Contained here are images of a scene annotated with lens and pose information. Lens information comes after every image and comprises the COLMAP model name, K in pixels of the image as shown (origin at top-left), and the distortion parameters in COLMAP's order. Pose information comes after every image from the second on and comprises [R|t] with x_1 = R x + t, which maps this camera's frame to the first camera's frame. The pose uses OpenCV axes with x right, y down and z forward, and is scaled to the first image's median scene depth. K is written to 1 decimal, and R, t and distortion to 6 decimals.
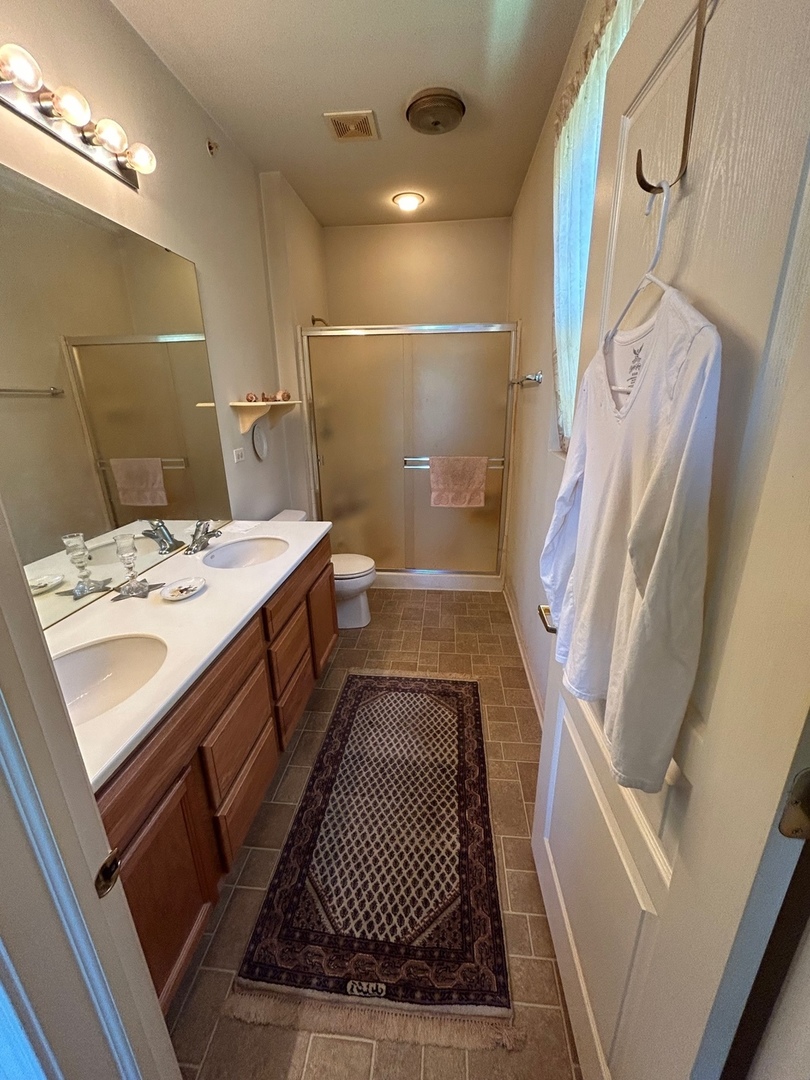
lens RADIAL K [[436.7, 0, 405.3], [0, 436.7, 541.5], [0, 0, 1]] dist [0.000970, 0.000609]
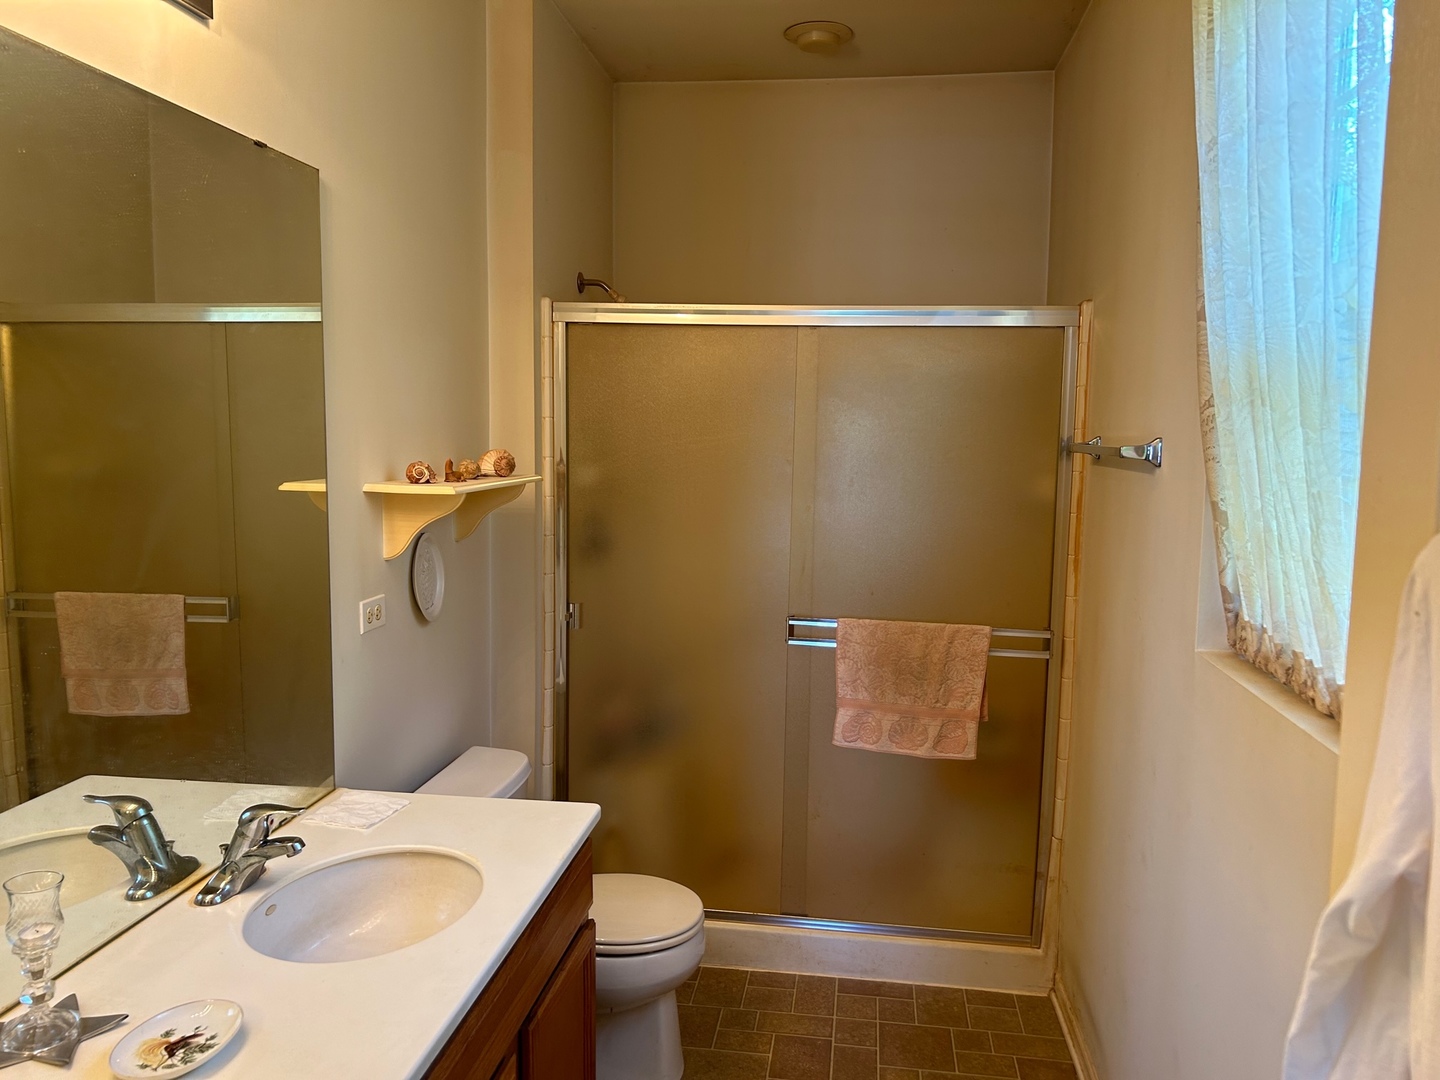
lens RADIAL K [[1068.1, 0, 723.0], [0, 1068.1, 535.6], [0, 0, 1]] dist [0.034298, -0.031369]
pose [[0.998851, 0.037631, -0.029658, -0.046299], [-0.042858, 0.978474, -0.201873, -0.089266], [0.021423, 0.202912, 0.978963, 0.064518]]
